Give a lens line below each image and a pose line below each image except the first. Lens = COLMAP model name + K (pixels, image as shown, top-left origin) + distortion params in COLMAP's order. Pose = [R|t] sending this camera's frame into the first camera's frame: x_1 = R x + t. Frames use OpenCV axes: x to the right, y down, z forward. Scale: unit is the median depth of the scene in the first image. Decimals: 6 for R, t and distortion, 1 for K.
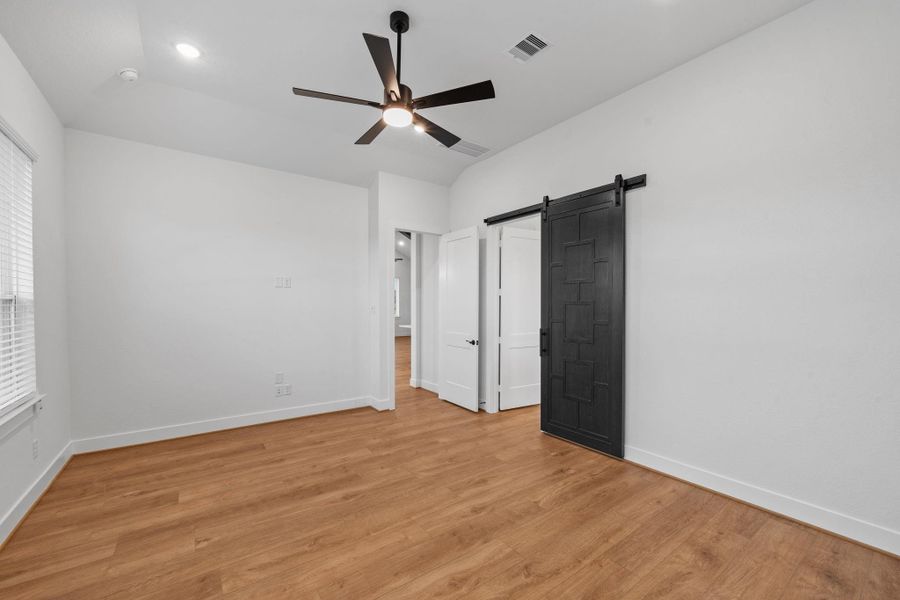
lens RADIAL K [[354.7, 0, 450.0], [0, 354.7, 300.0], [0, 0, 1]] dist [0.000561, 0.000018]
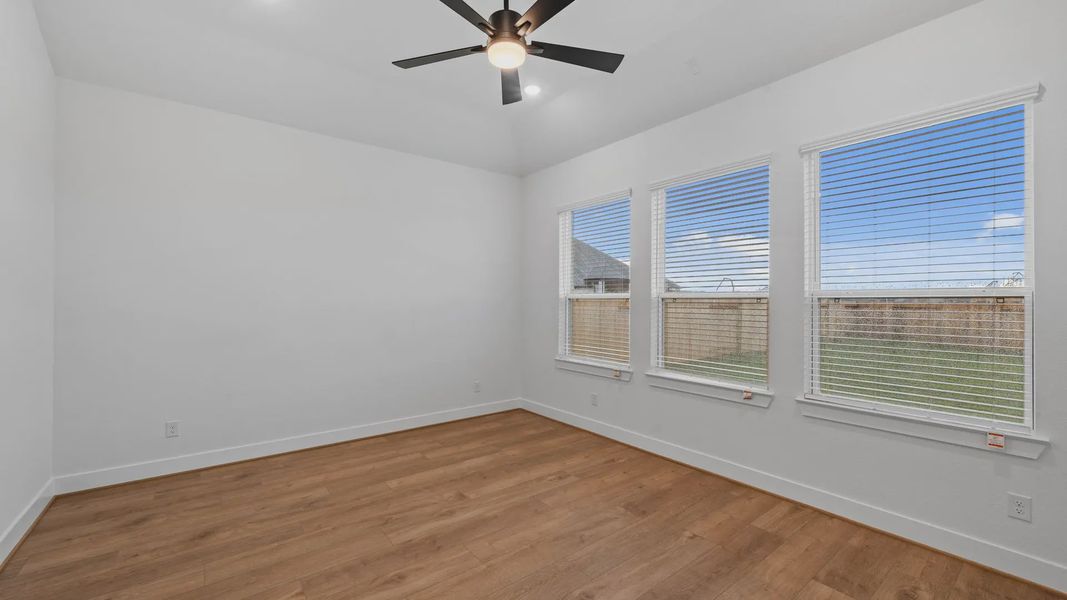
lens RADIAL K [[426.3, 0, 538.1], [0, 426.3, 301.5], [0, 0, 1]] dist [0.000595, 0.000051]
pose [[-0.999302, -0.006533, -0.036770, -0.194886], [-0.006199, 0.999939, -0.009196, 0.025084], [0.036828, -0.008962, -0.999281, 2.050824]]
